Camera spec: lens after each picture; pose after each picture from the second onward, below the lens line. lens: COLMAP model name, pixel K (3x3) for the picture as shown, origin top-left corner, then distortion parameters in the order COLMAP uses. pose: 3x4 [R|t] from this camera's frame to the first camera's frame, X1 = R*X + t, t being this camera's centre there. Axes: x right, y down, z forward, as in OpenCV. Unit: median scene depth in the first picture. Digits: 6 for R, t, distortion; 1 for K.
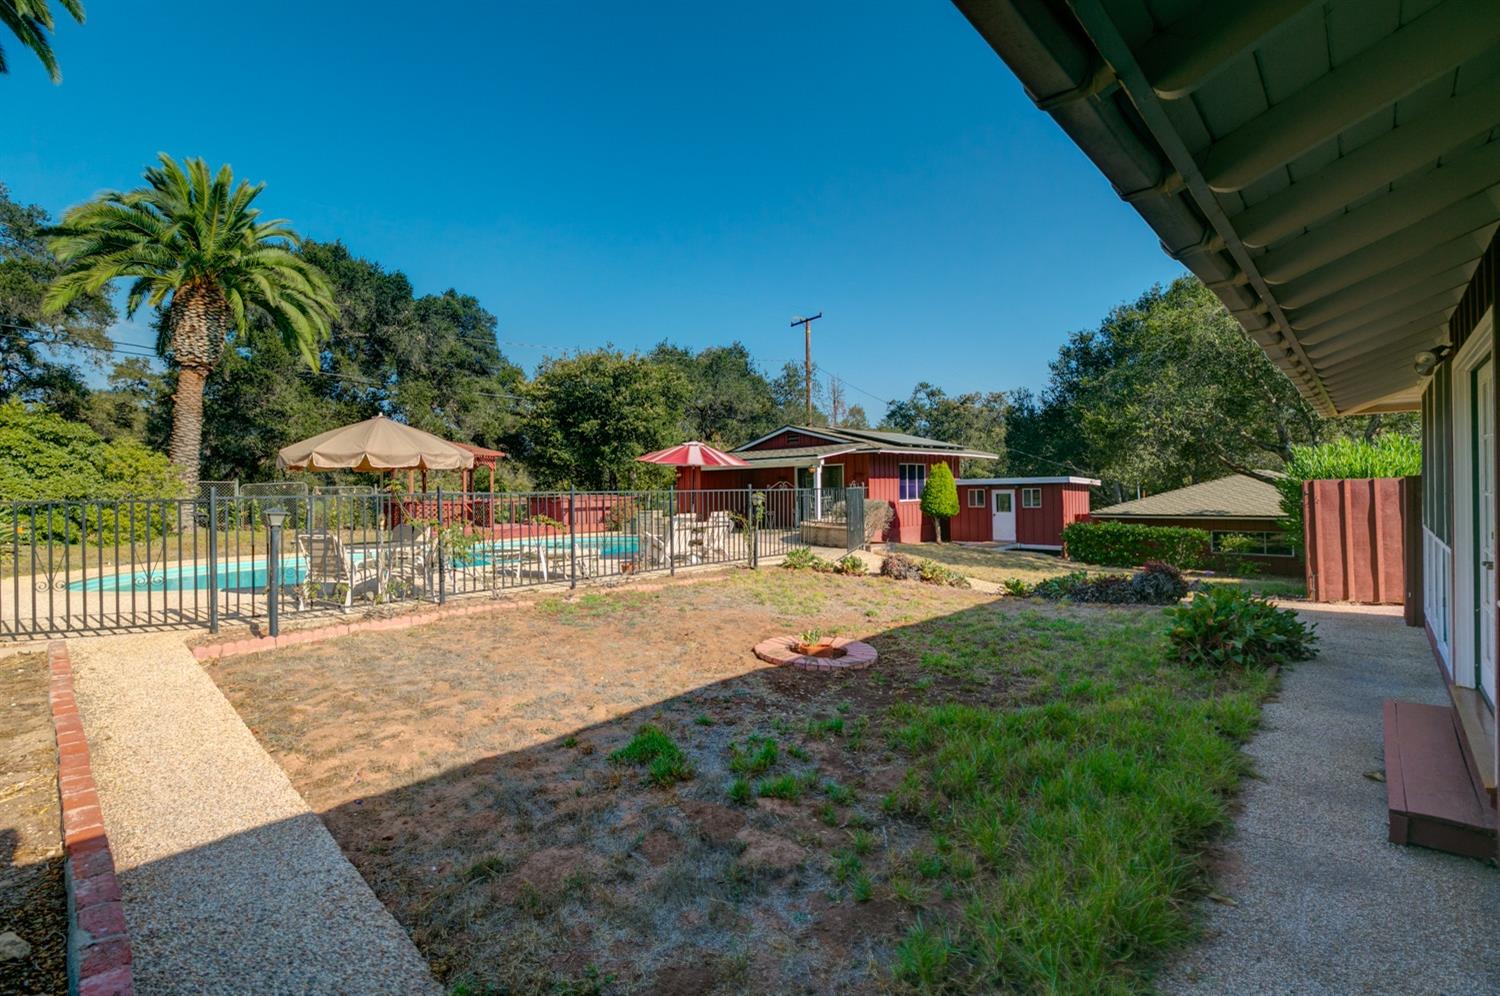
lens RADIAL K [[679.3, 0, 750.0], [0, 679.3, 498.0], [0, 0, 1]] dist [0.001824, 0.000623]
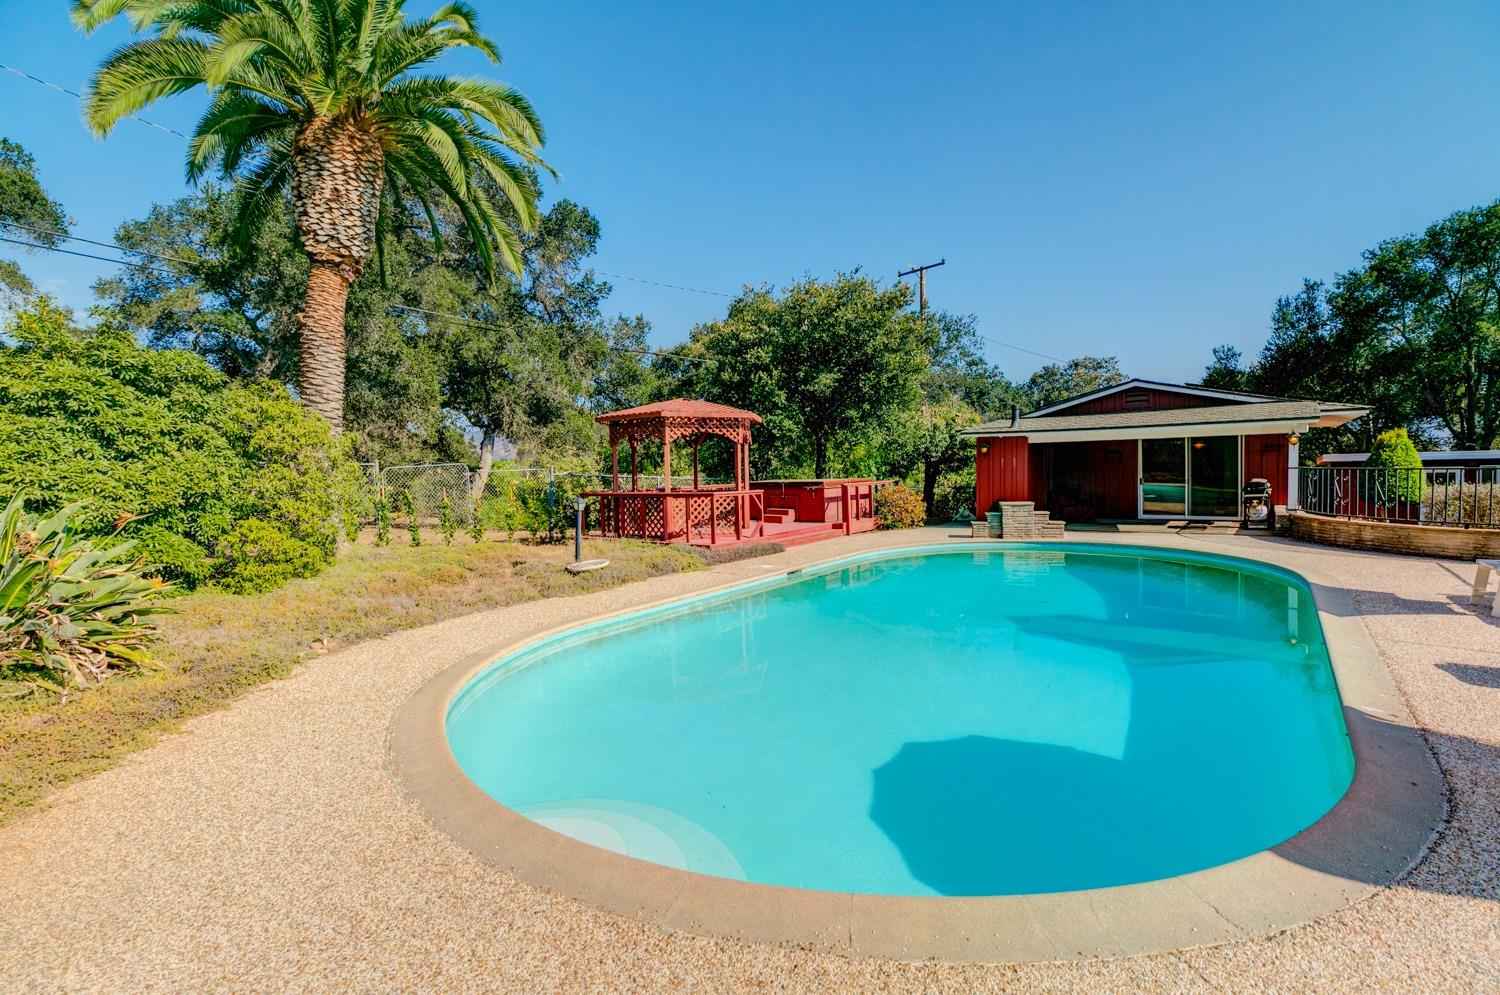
lens RADIAL K [[694.4, 0, 774.5], [0, 694.4, 500.6], [0, 0, 1]] dist [0.001587, 0.000188]
pose [[0.990745, -0.018993, 0.134402, -0.487230], [0.014519, 0.999310, 0.034194, -0.006484], [-0.134959, -0.031926, 0.990337, 0.330418]]
